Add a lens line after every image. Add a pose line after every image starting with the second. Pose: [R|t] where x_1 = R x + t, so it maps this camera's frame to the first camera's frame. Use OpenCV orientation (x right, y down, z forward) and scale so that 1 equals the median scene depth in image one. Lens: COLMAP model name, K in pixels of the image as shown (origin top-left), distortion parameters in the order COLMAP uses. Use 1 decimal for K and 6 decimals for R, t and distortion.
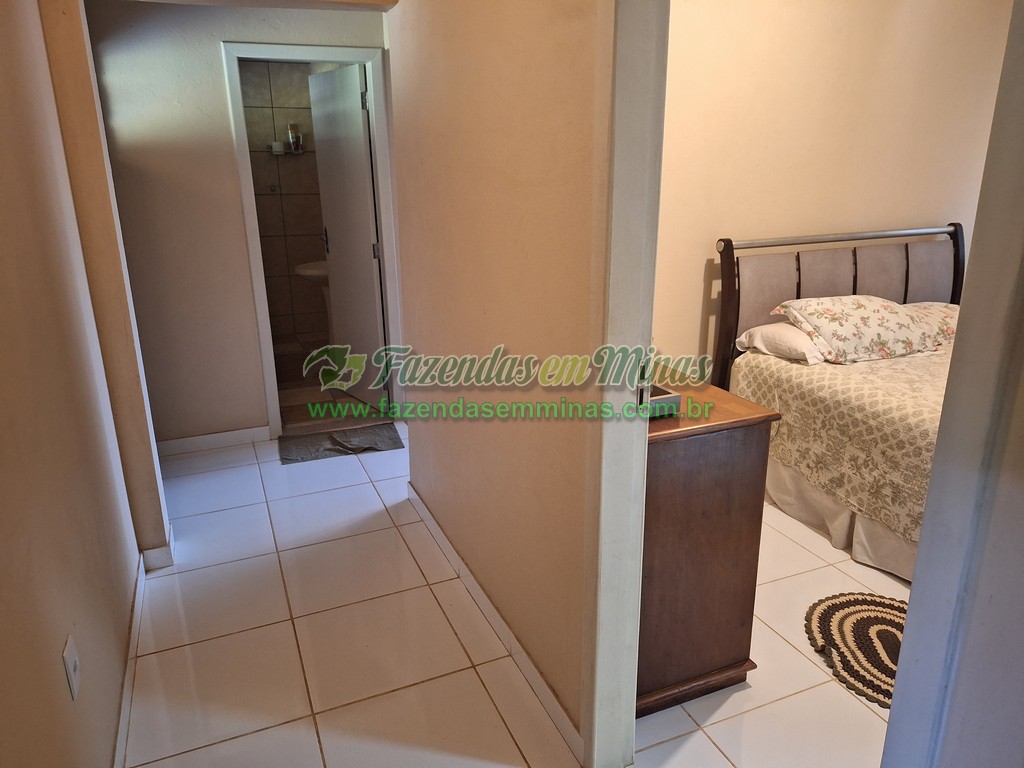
lens RADIAL K [[713.3, 0, 512.0], [0, 713.3, 384.0], [0, 0, 1]] dist [0.085513, -0.100719]
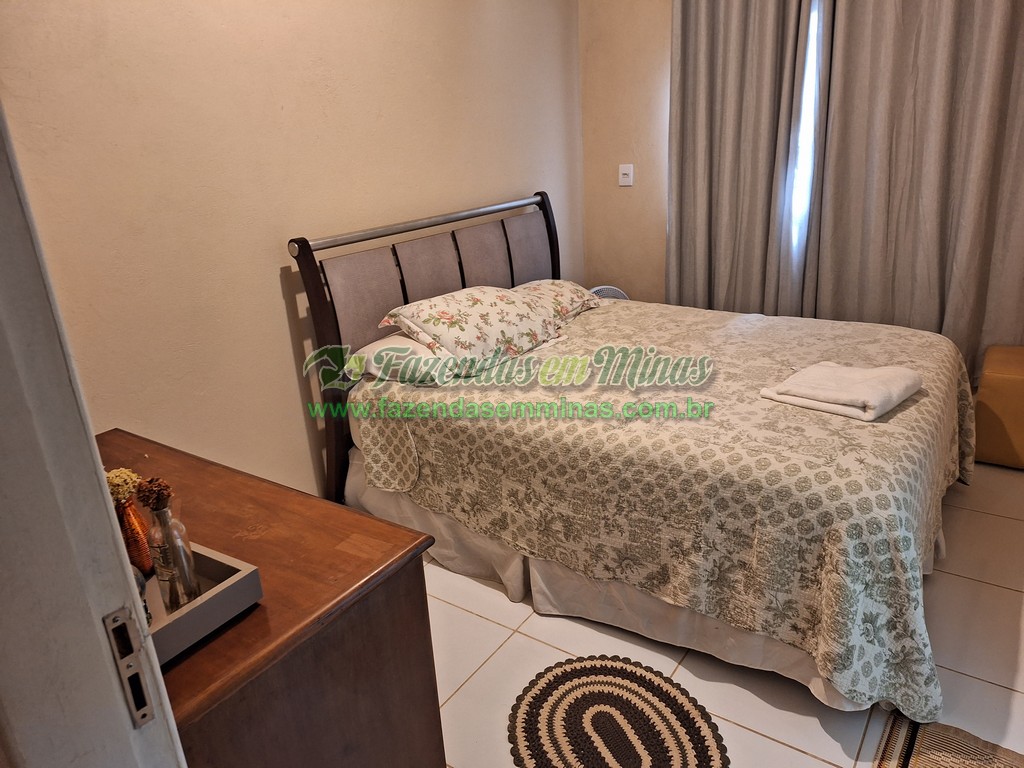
lens RADIAL K [[713.3, 0, 512.0], [0, 713.3, 384.0], [0, 0, 1]] dist [0.085513, -0.100719]
pose [[0.850842, -0.213786, 0.479962, 0.102402], [0.201959, 0.976372, 0.076879, -0.072170], [-0.485057, 0.031521, 0.873914, 0.269103]]
